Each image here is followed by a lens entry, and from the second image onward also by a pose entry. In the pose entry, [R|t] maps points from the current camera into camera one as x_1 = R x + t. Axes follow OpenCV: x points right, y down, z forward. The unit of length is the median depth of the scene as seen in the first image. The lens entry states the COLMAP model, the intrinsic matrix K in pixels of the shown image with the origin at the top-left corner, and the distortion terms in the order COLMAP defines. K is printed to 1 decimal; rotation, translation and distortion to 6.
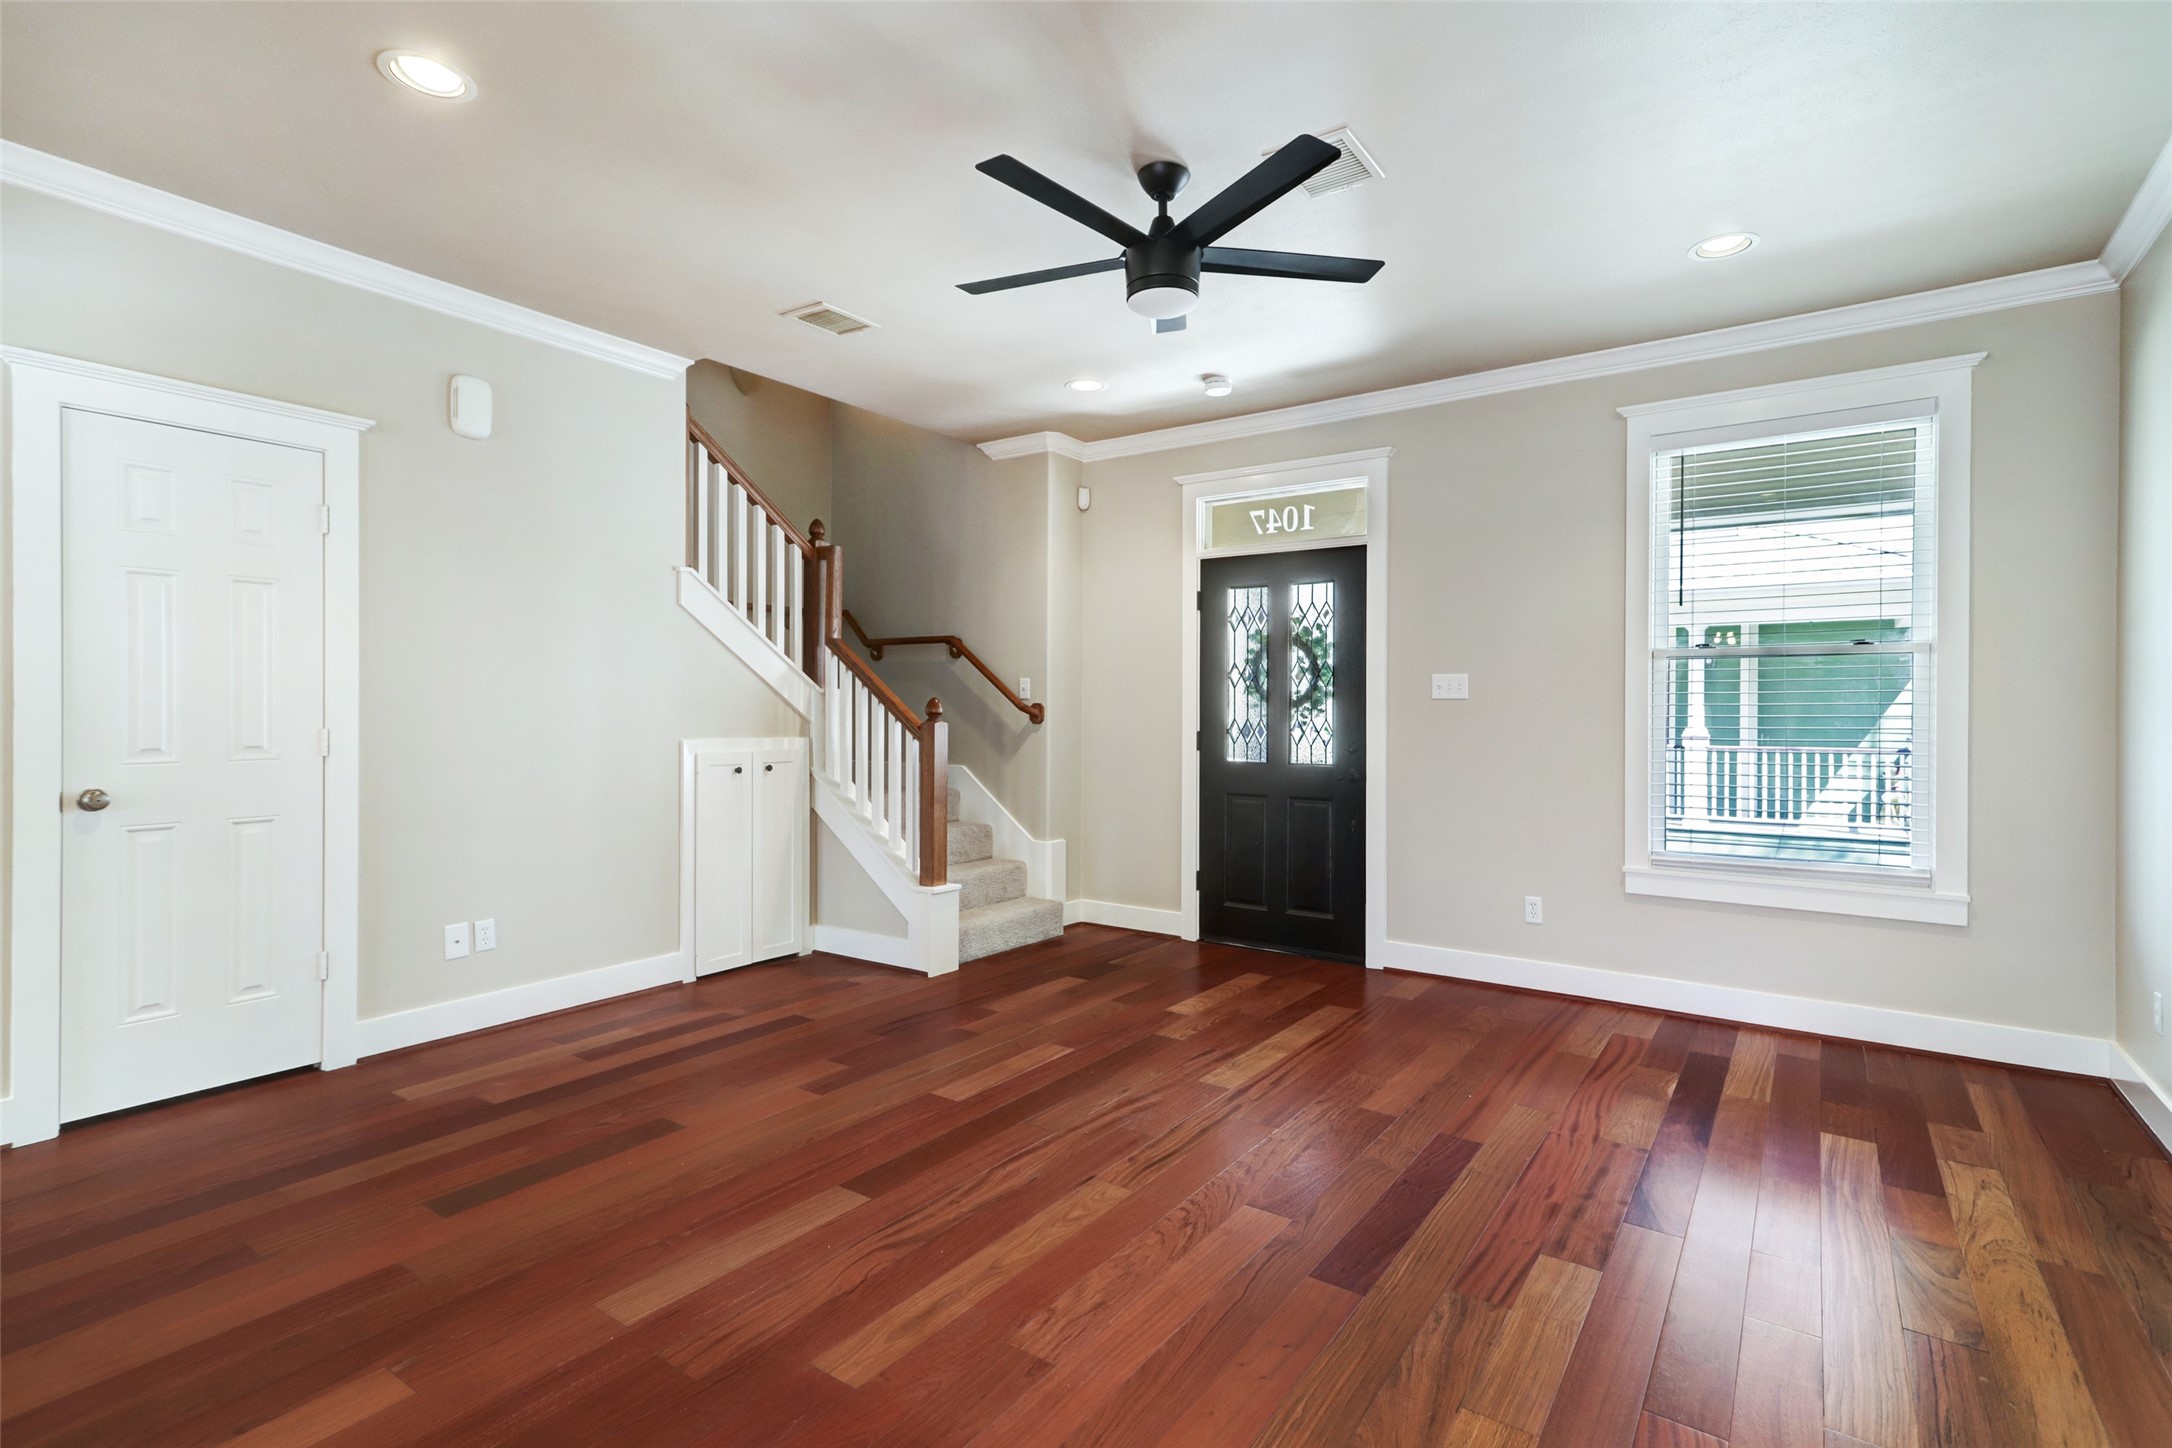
lens RADIAL K [[1037.1, 0, 1078.1], [0, 1037.1, 717.4], [0, 0, 1]] dist [0.016371, 0.000454]
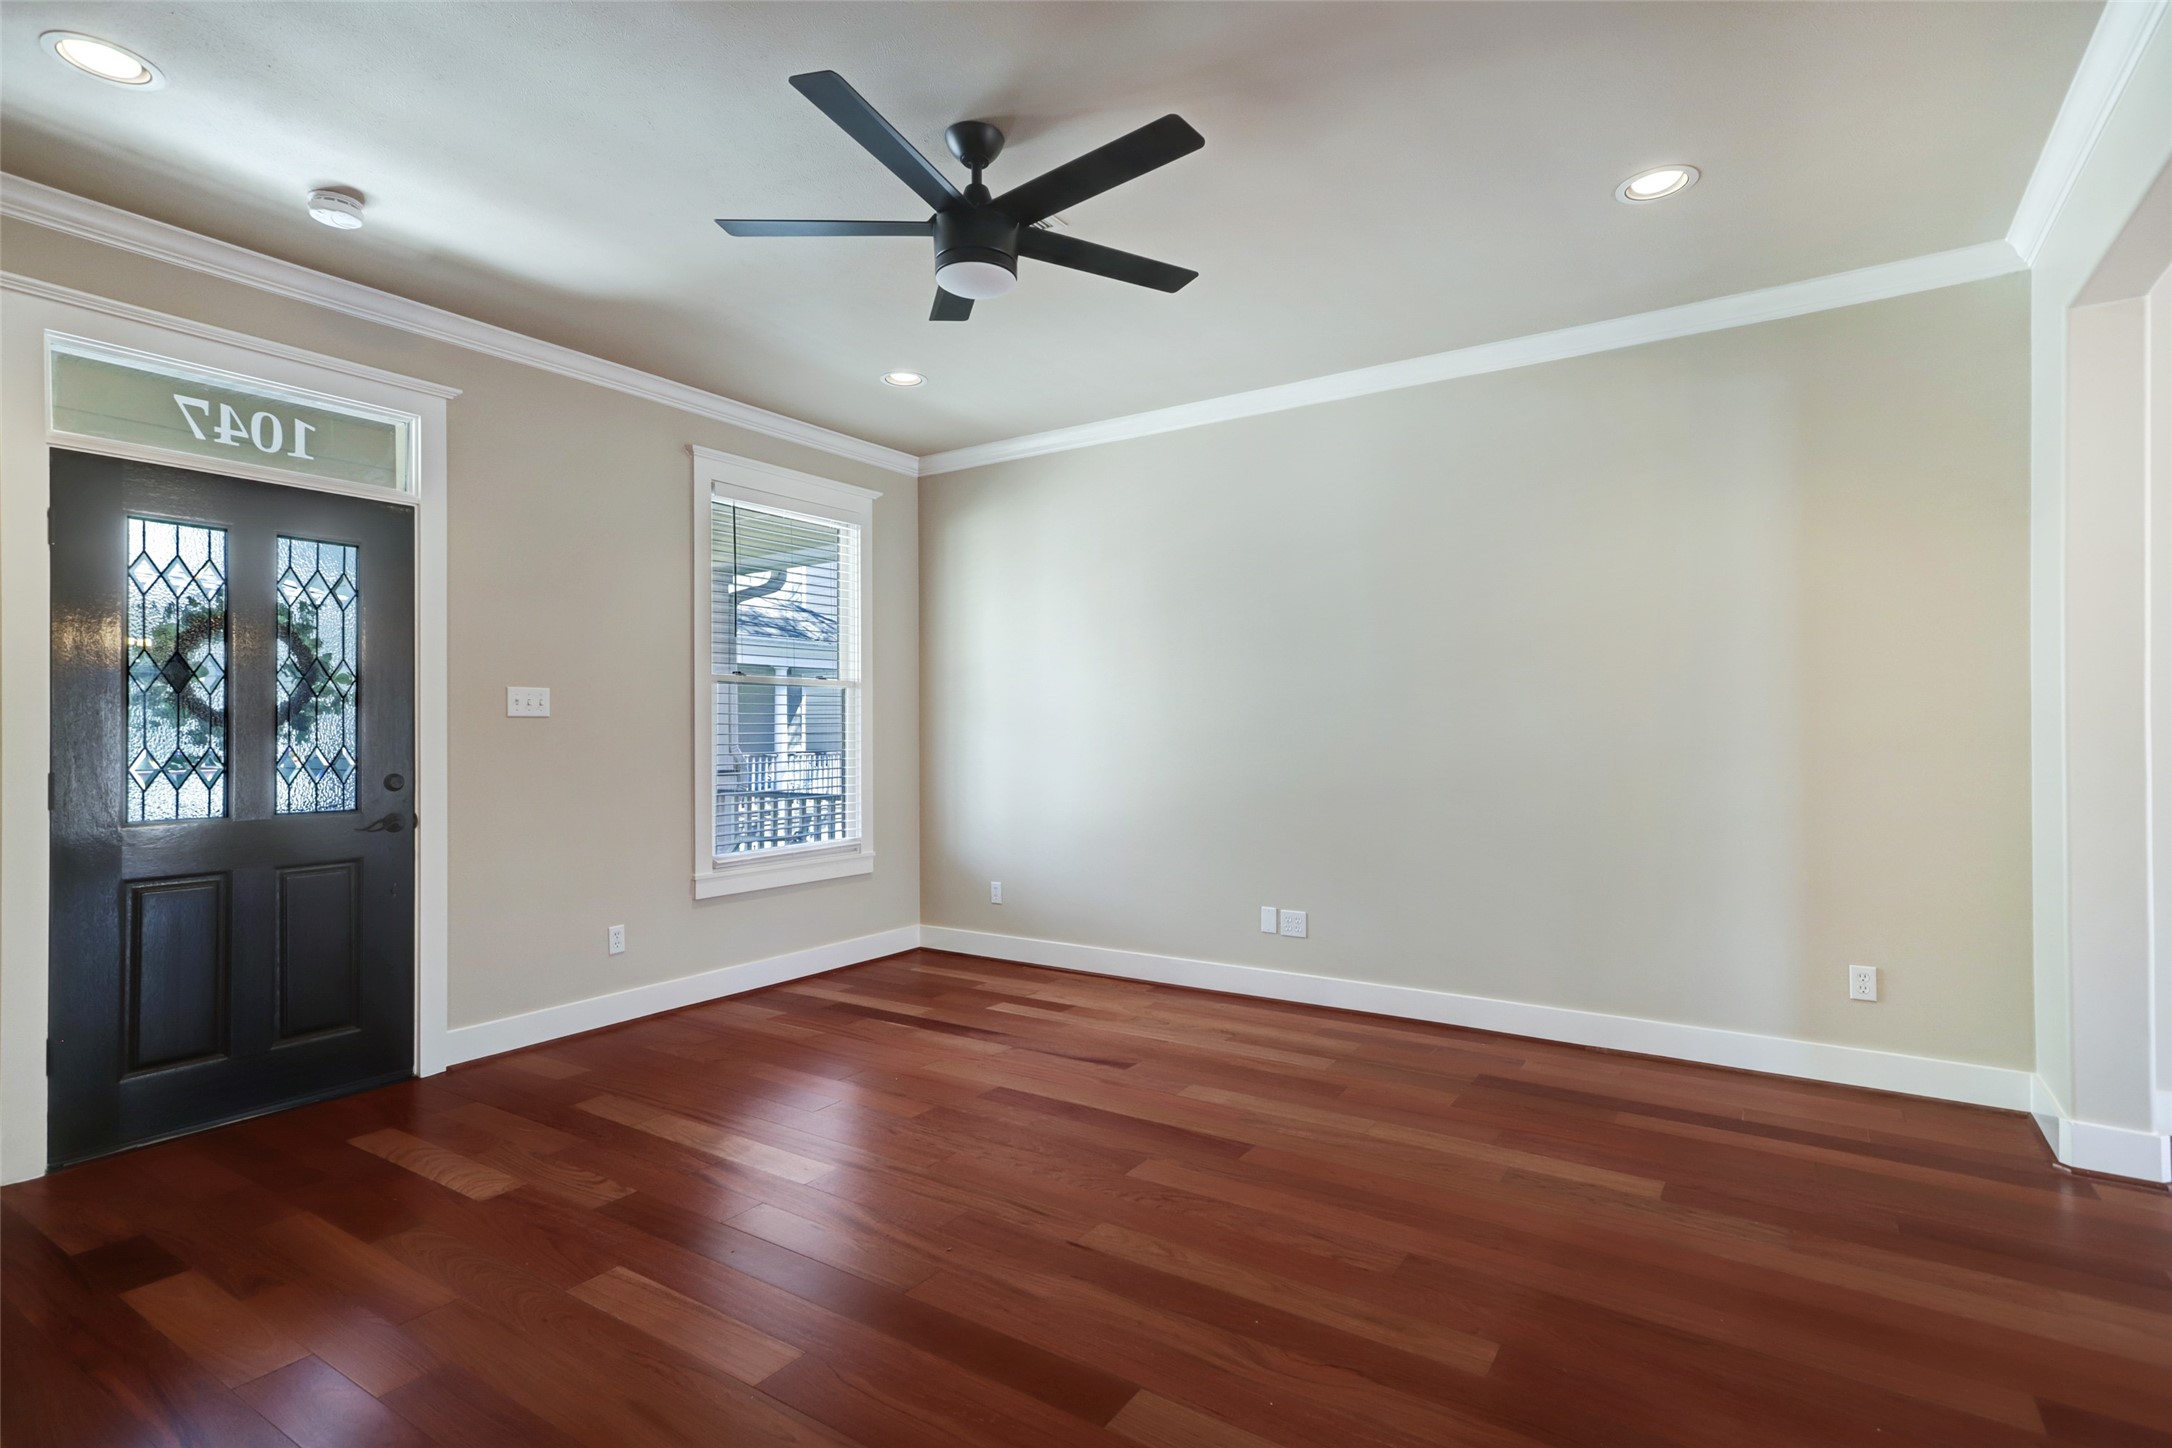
lens RADIAL K [[1056.0, 0, 1080.9], [0, 1056.0, 723.5], [0, 0, 1]] dist [0.018248, 0.000394]
pose [[-0.027993, 0.002233, 0.999606, -0.566340], [0.013217, 0.999911, -0.001863, -0.004804], [-0.999521, 0.013160, -0.028020, 0.629550]]
